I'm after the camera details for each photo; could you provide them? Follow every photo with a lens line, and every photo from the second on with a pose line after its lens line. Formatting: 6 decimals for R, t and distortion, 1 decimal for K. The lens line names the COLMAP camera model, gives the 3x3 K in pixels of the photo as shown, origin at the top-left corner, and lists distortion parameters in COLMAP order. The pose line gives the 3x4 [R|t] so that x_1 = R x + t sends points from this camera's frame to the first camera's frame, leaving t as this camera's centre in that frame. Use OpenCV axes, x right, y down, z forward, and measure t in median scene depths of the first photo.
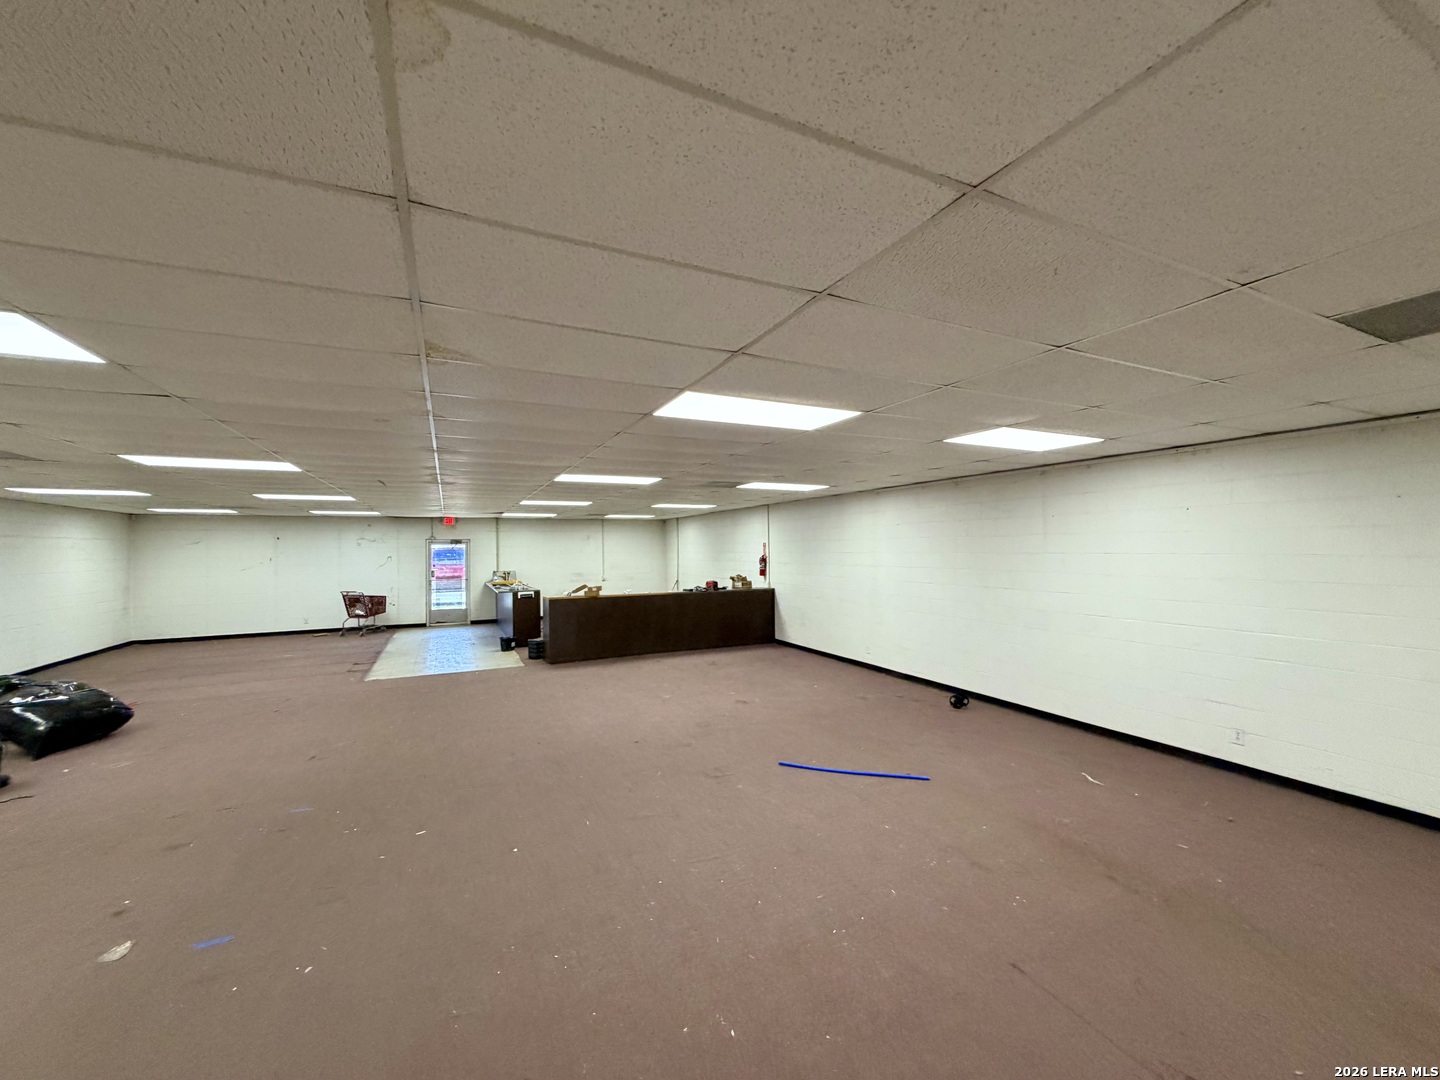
lens RADIAL K [[571.4, 0, 720.0], [0, 571.4, 540.0], [0, 0, 1]] dist [0.000214, 0.000001]
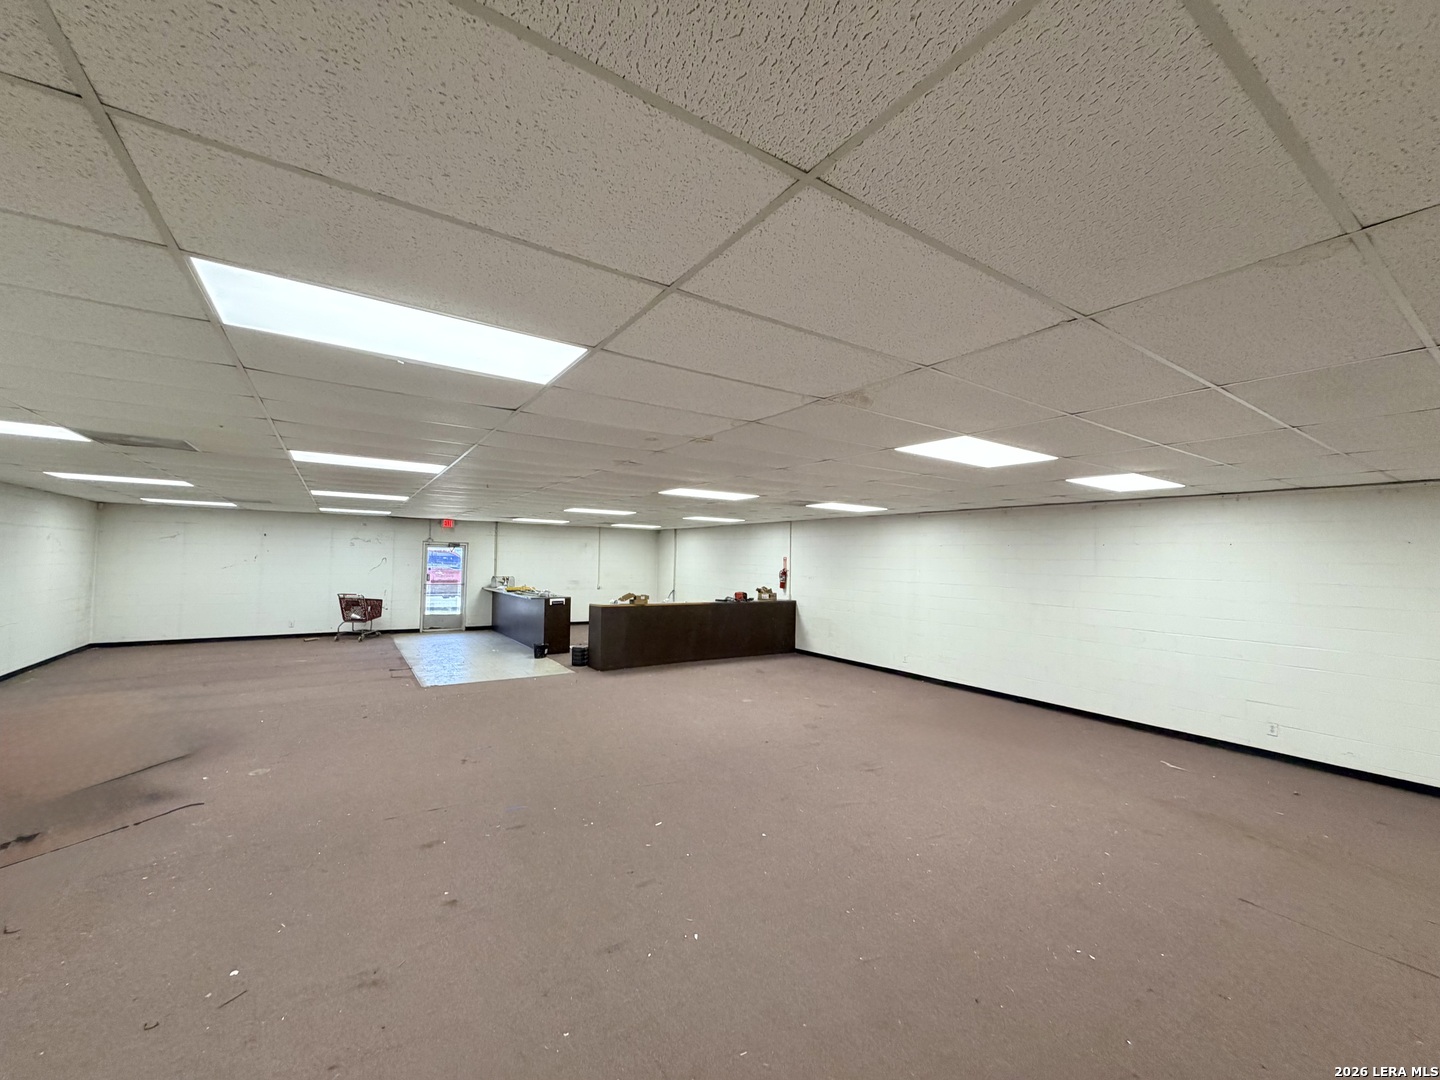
lens RADIAL K [[571.4, 0, 720.0], [0, 571.4, 540.0], [0, 0, 1]] dist [0.000214, 0.000001]
pose [[0.989514, 0.036705, 0.139698, -0.189613], [-0.034079, 0.999195, -0.021148, -0.000099], [-0.140362, 0.016166, 0.989968, -0.027105]]
